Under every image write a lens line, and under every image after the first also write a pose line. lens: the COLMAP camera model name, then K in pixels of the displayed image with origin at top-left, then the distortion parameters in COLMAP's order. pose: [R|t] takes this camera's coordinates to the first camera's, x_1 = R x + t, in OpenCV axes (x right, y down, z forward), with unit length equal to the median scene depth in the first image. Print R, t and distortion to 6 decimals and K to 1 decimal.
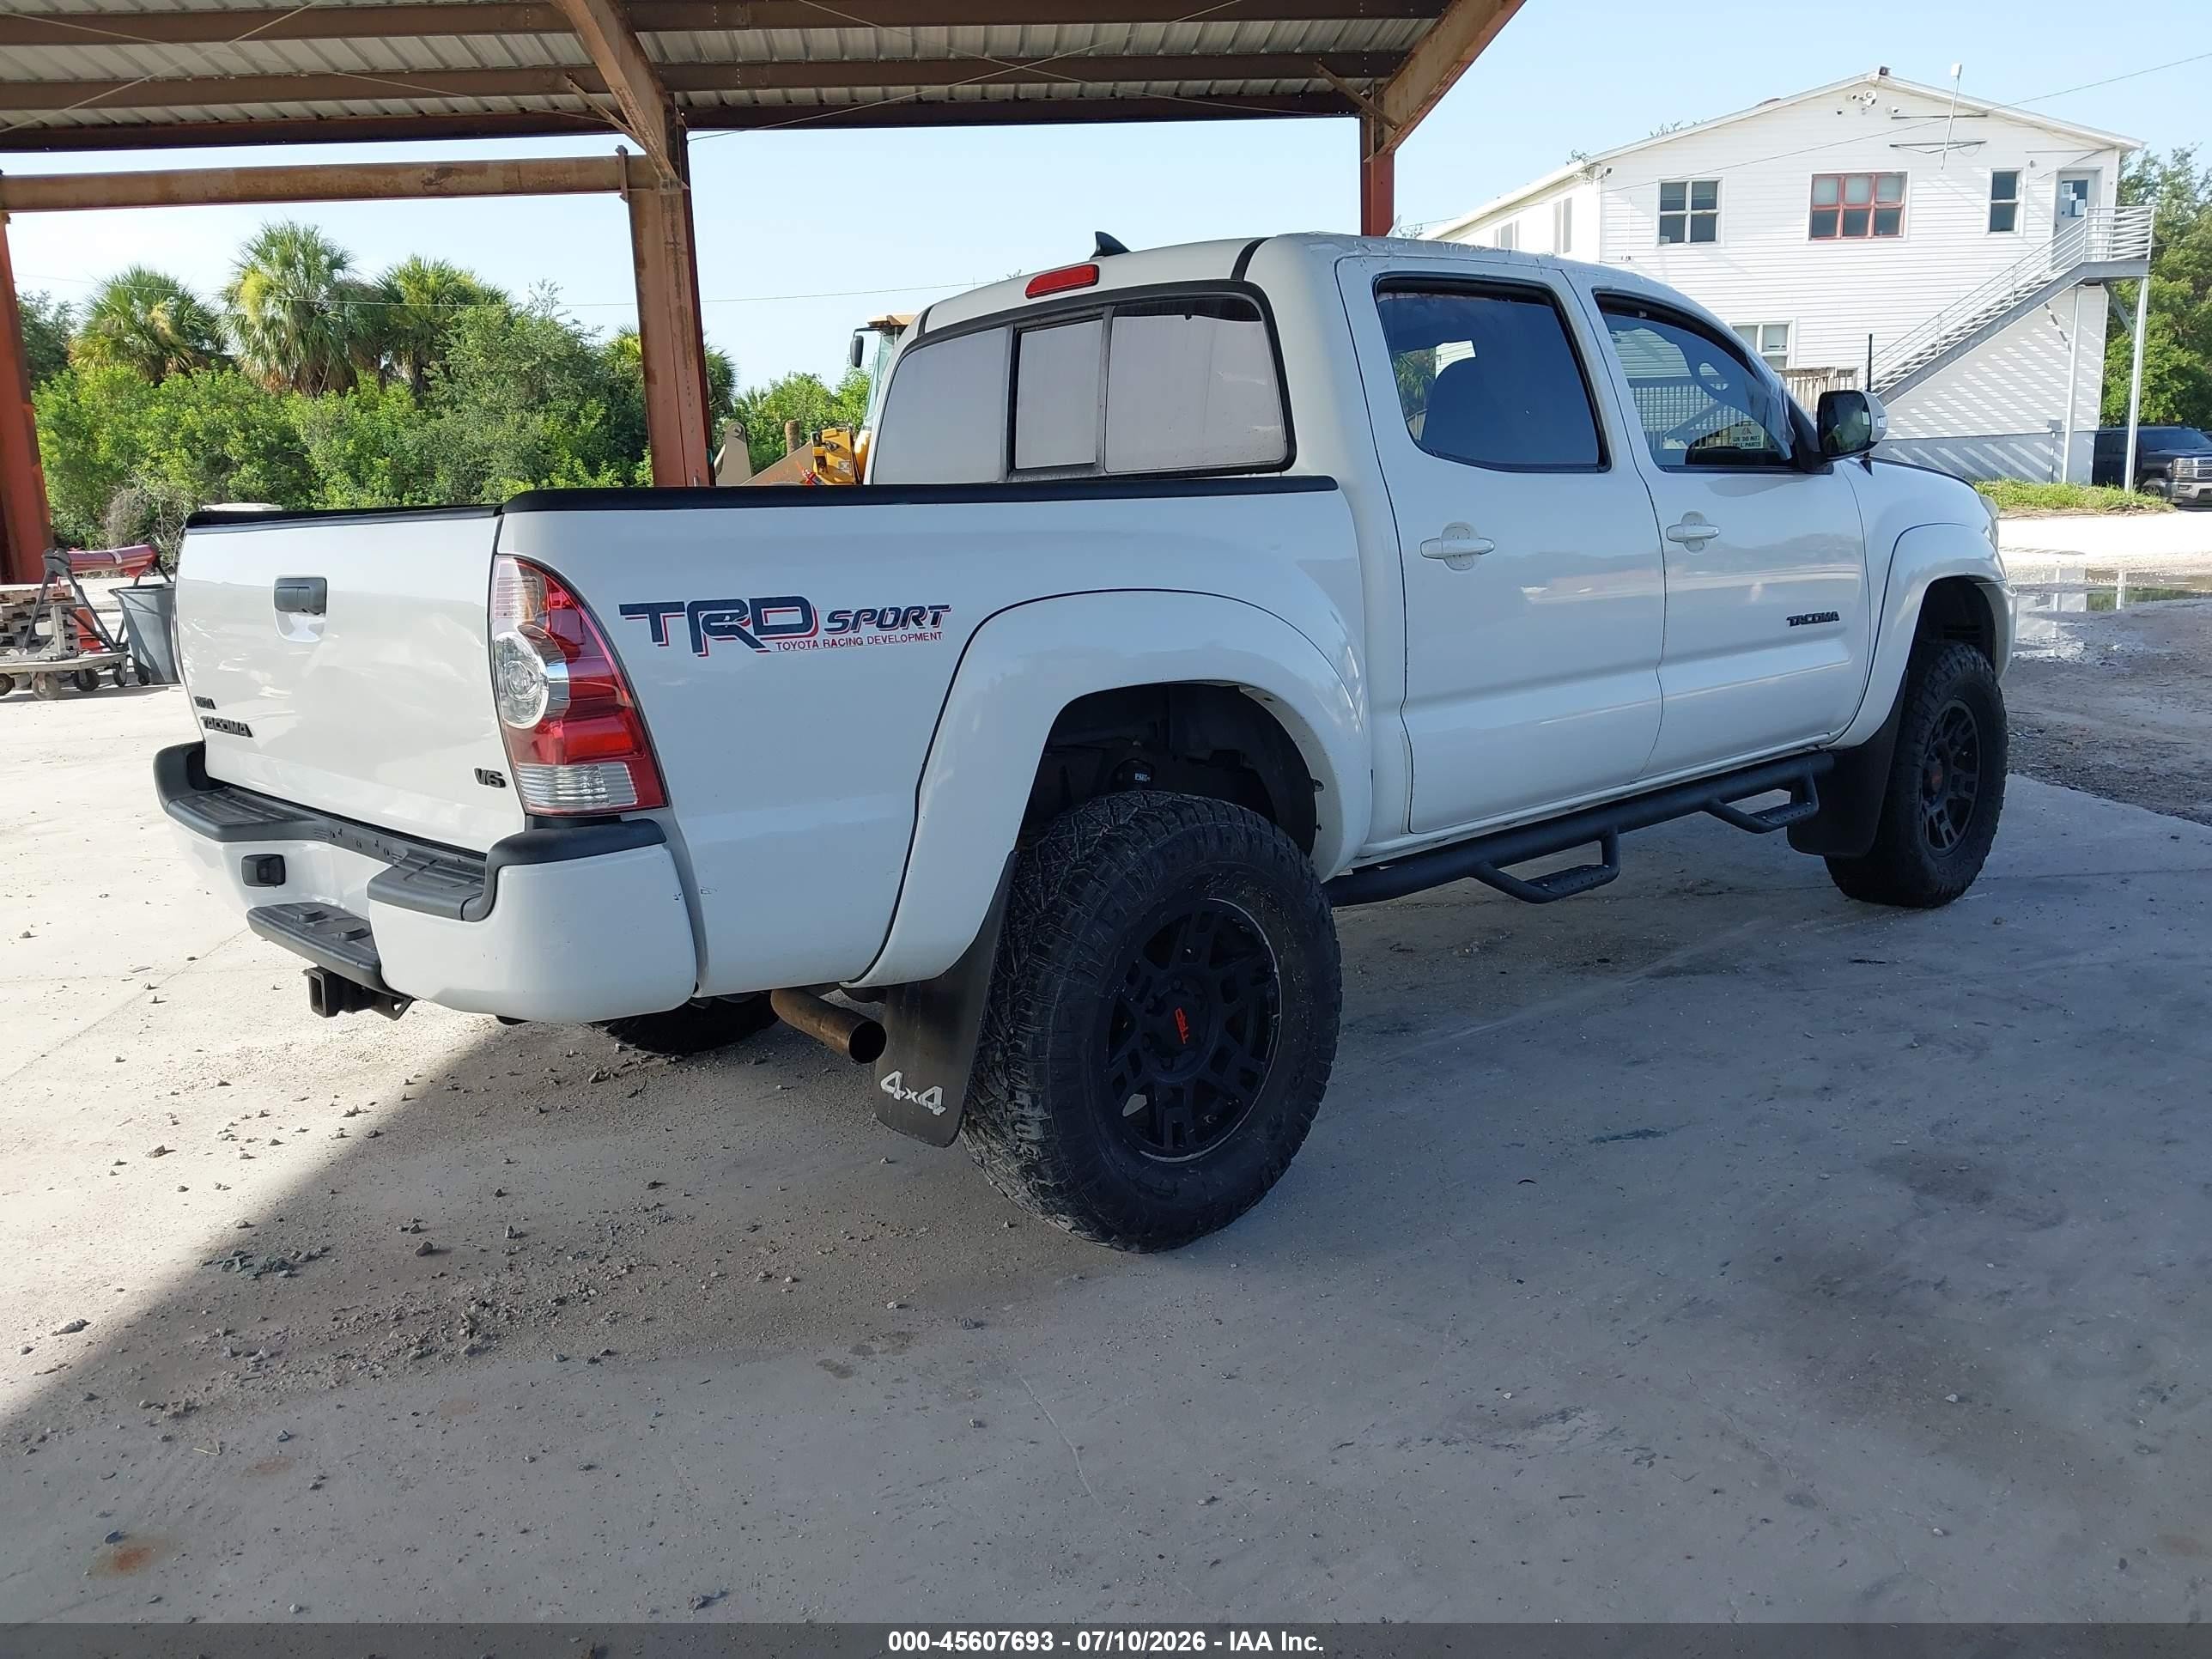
lens RADIAL K [[1797.2, 0, 1106.0], [0, 1797.2, 829.5], [0, 0, 1]] dist [0.084040, -0.128897]
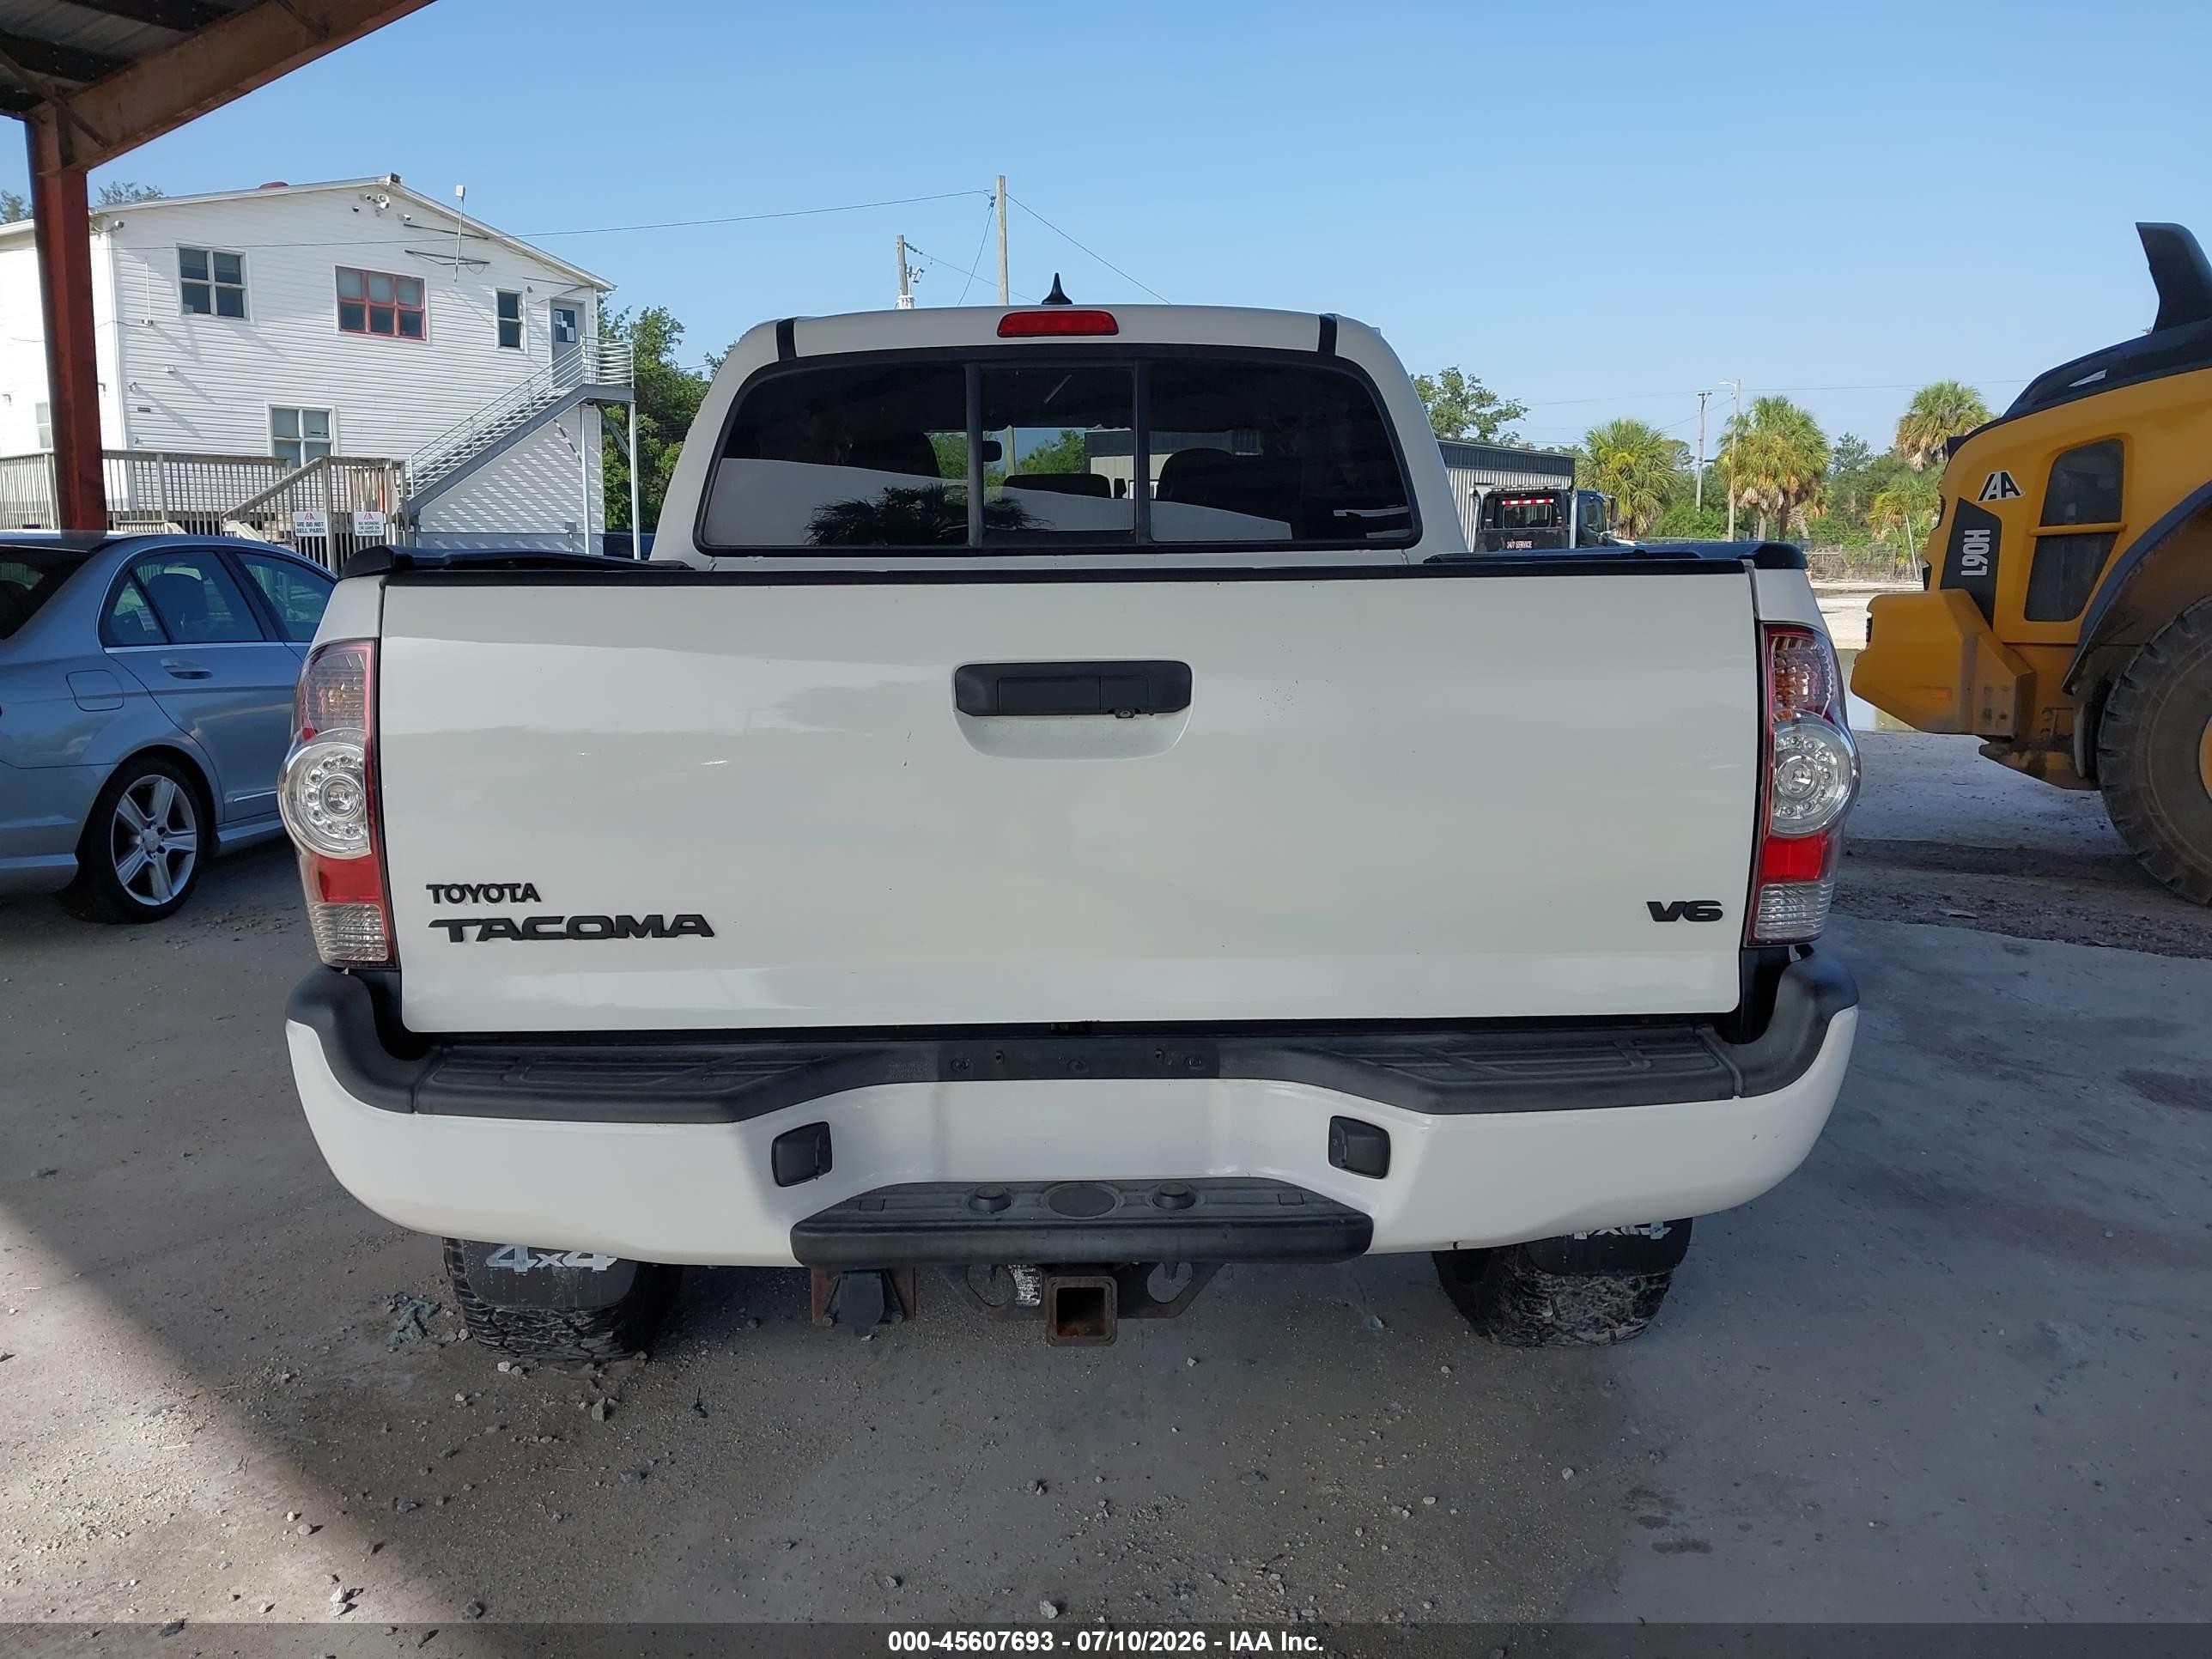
lens RADIAL K [[1769.5, 0, 1100.0], [0, 1769.5, 822.1], [0, 0, 1]] dist [0.011133, 0.005345]
pose [[0.639450, -0.077877, 0.764879, -0.115304], [0.115808, 0.993262, 0.004313, -0.010658], [-0.760061, 0.085822, 0.644160, 0.075392]]
